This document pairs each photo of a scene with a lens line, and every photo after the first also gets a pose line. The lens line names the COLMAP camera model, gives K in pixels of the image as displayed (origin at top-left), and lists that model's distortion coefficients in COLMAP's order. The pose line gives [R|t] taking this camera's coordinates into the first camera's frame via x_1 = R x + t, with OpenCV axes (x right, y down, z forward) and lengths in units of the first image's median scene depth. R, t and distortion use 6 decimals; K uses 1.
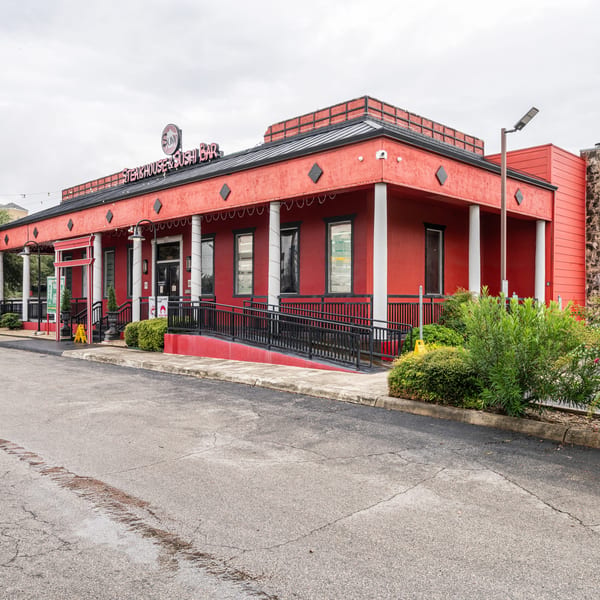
lens RADIAL K [[593.3, 0, 300.0], [0, 593.3, 300.0], [0, 0, 1]] dist [-0.070629, 0.001276]
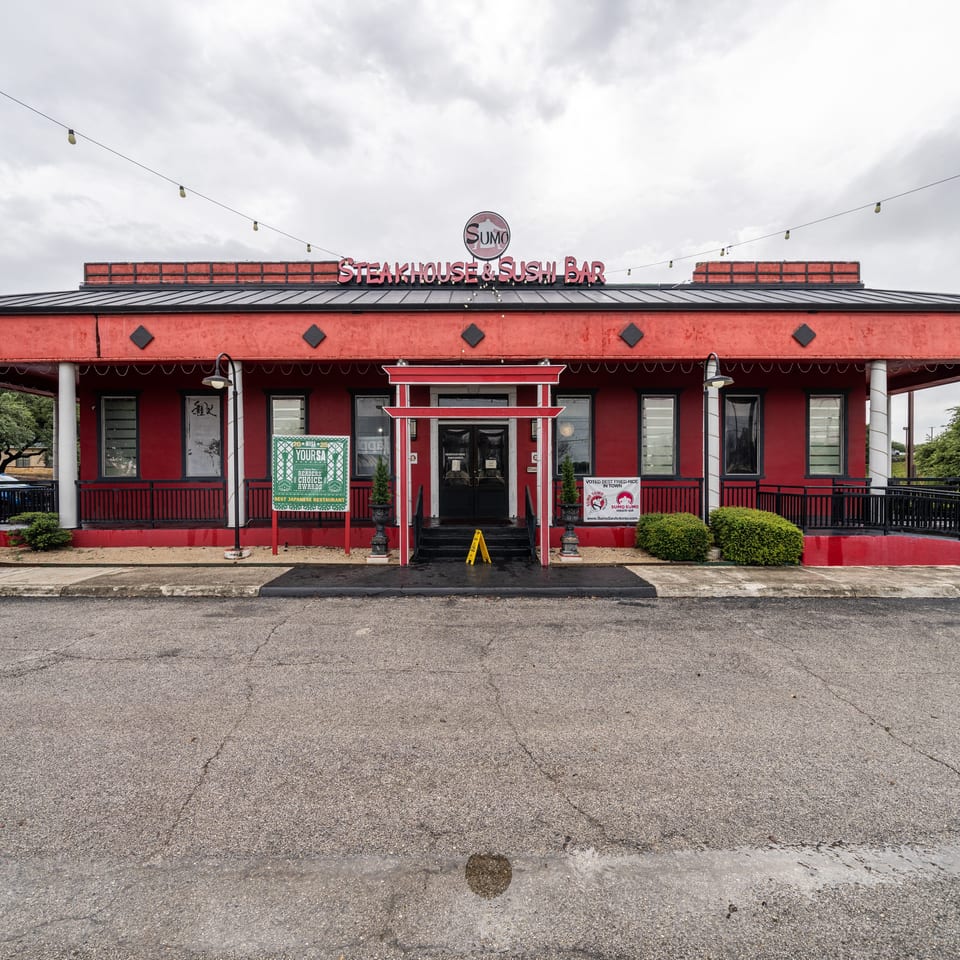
lens RADIAL K [[512.1, 0, 480.0], [0, 512.1, 480.0], [0, 0, 1]] dist [-0.015523, -0.000100]
pose [[0.712945, 0.003151, 0.701213, -0.677053], [0.002503, 0.999972, -0.007039, -0.000164], [-0.701216, 0.006774, 0.712917, 0.664092]]
